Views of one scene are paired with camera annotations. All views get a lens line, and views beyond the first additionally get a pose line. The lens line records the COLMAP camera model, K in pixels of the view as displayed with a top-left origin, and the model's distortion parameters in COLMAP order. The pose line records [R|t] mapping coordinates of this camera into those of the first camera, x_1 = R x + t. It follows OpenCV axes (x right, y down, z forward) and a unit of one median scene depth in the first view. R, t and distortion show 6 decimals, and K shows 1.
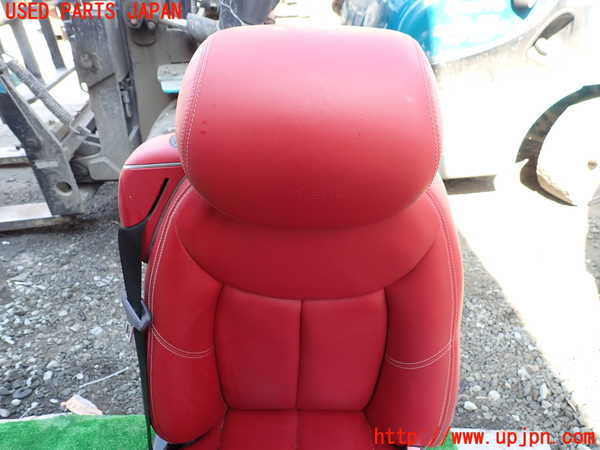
lens RADIAL K [[446.3, 0, 300.0], [0, 446.3, 225.0], [0, 0, 1]] dist [0.004143, -0.003630]
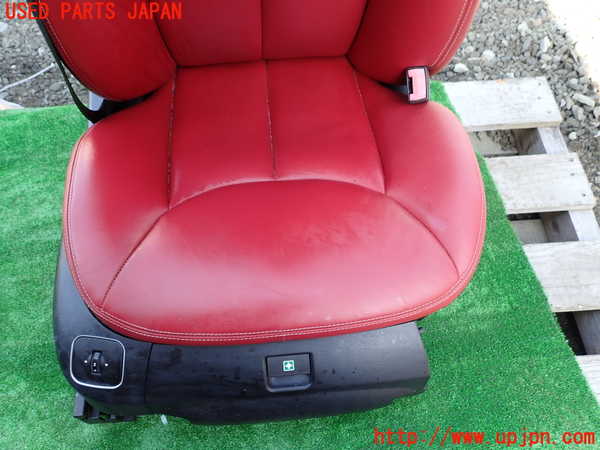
lens RADIAL K [[446.3, 0, 300.0], [0, 446.3, 225.0], [0, 0, 1]] dist [0.004143, -0.003630]
pose [[0.993316, -0.103746, 0.050605, -0.009185], [0.061572, 0.847043, 0.527946, 0.159377], [-0.097637, -0.521301, 0.847769, 0.108563]]
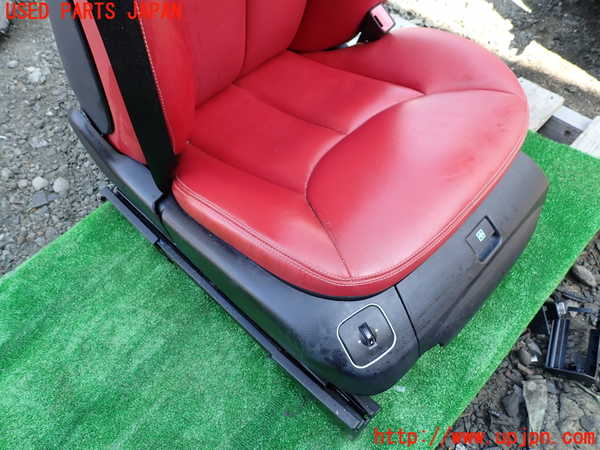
lens RADIAL K [[446.3, 0, 300.0], [0, 446.3, 225.0], [0, 0, 1]] dist [0.004143, -0.003630]
pose [[0.670582, -0.622986, 0.402751, -0.288790], [0.413806, 0.764730, 0.493915, 0.163842], [-0.615698, -0.164550, 0.770610, 0.141747]]
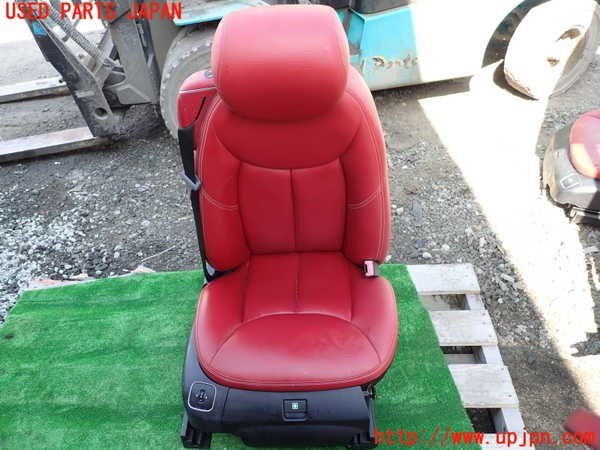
lens RADIAL K [[446.3, 0, 300.0], [0, 446.3, 225.0], [0, 0, 1]] dist [0.004143, -0.003630]
pose [[0.997776, -0.059446, -0.030145, 0.035003], [0.064010, 0.980695, 0.184770, 0.031905], [0.018579, -0.186289, 0.982319, -0.290446]]
